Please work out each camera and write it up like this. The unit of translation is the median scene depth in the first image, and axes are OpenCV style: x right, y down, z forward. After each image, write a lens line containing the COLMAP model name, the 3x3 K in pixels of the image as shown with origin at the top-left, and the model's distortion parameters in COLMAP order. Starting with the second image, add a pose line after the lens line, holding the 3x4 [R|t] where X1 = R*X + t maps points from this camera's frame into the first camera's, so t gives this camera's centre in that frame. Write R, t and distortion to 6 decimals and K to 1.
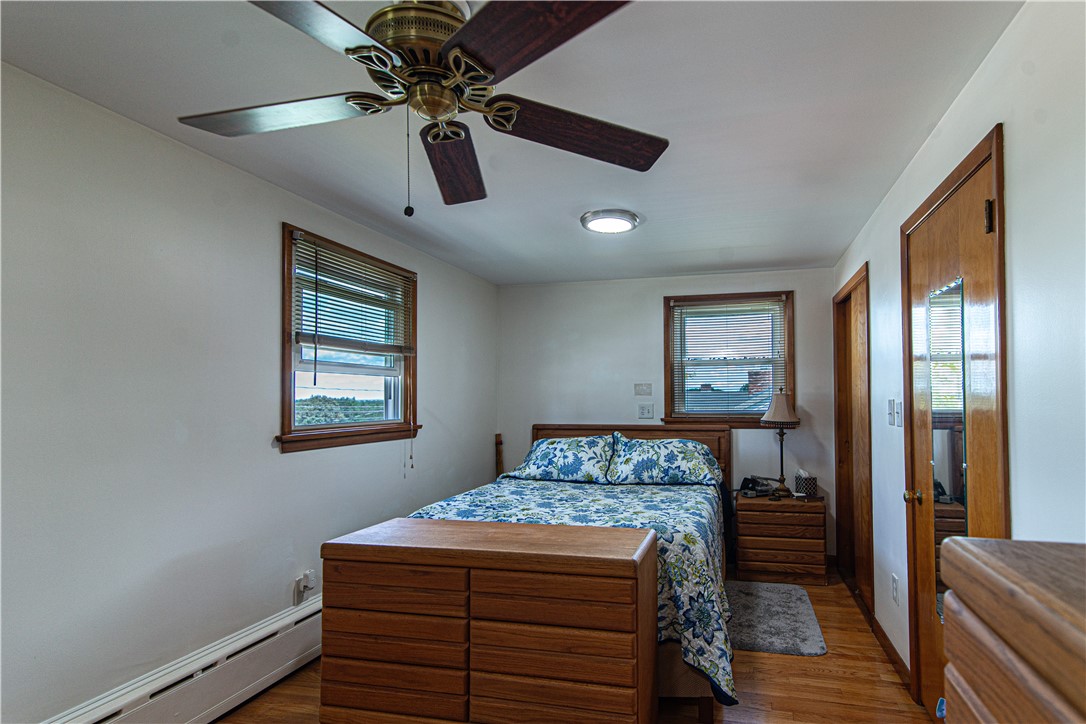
lens RADIAL K [[466.5, 0, 544.6], [0, 466.5, 399.6], [0, 0, 1]] dist [0.000396, 0.000024]
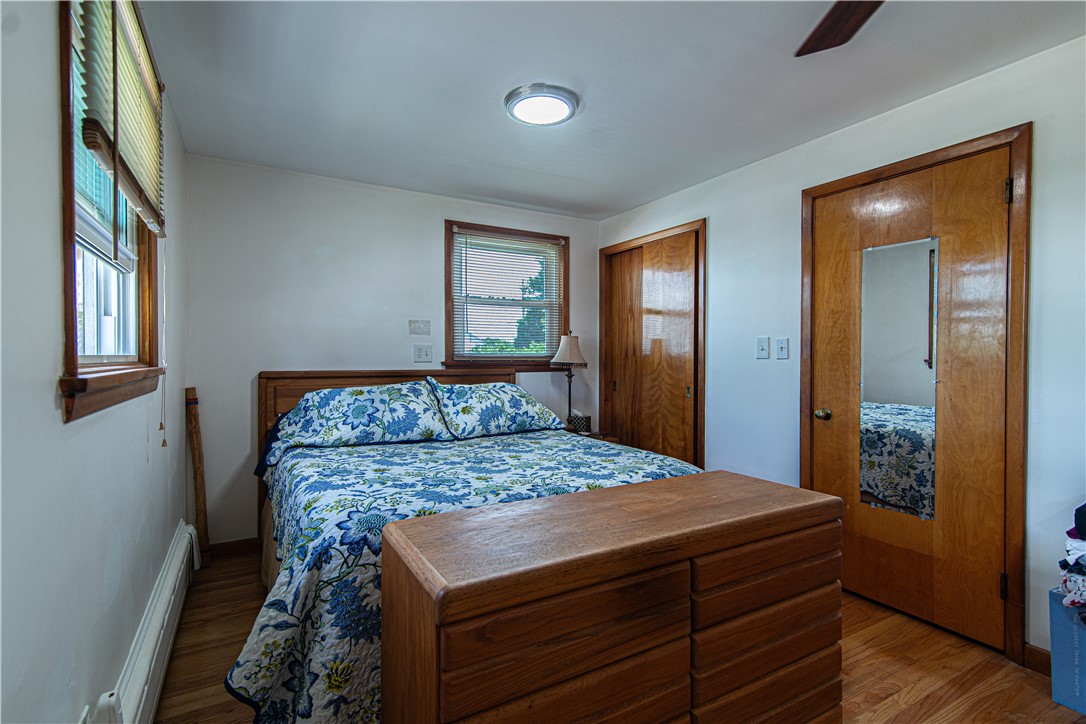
lens RADIAL K [[510.9, 0, 543.0], [0, 510.9, 362.0], [0, 0, 1]] dist [0.004174, 0.000189]
pose [[0.744561, -0.000108, 0.667555, -0.319867], [-0.015191, 0.999738, 0.017105, 0.029362], [-0.667382, -0.022876, 0.744364, 0.241014]]
